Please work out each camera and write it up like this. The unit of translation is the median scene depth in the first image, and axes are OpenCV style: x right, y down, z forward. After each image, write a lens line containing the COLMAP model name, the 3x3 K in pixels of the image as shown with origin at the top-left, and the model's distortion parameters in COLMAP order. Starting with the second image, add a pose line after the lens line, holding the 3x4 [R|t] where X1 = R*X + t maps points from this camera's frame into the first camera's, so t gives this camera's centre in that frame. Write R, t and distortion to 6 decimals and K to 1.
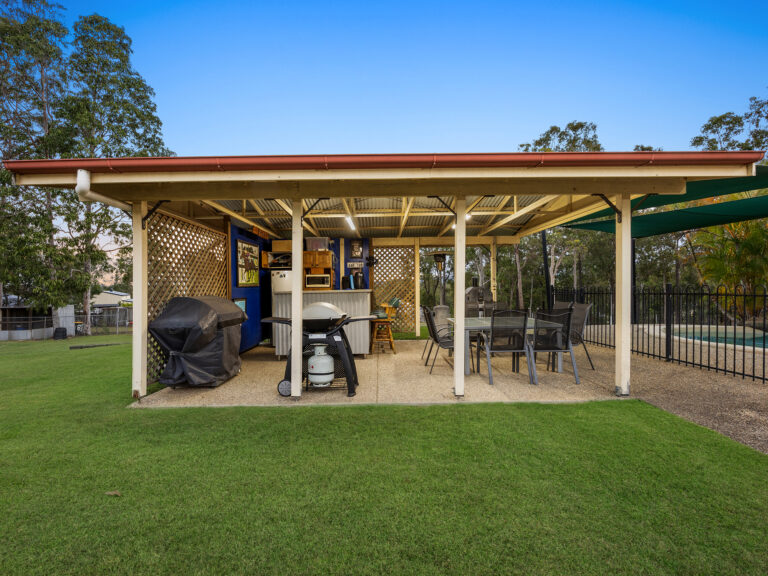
lens RADIAL K [[345.0, 0, 383.7], [0, 345.0, 286.2], [0, 0, 1]] dist [0.002330, 0.000891]
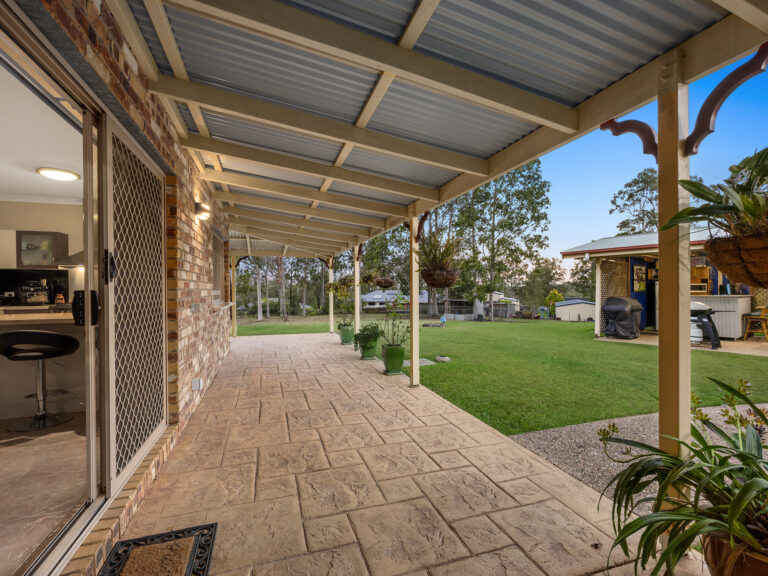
lens RADIAL K [[345.0, 0, 382.5], [0, 345.0, 288.4], [0, 0, 1]] dist [0.002330, 0.000891]
pose [[0.592178, 0.006246, -0.805783, 0.226400], [-0.001115, 0.999975, 0.006933, -0.026259], [0.805806, -0.003207, 0.592170, -1.029532]]
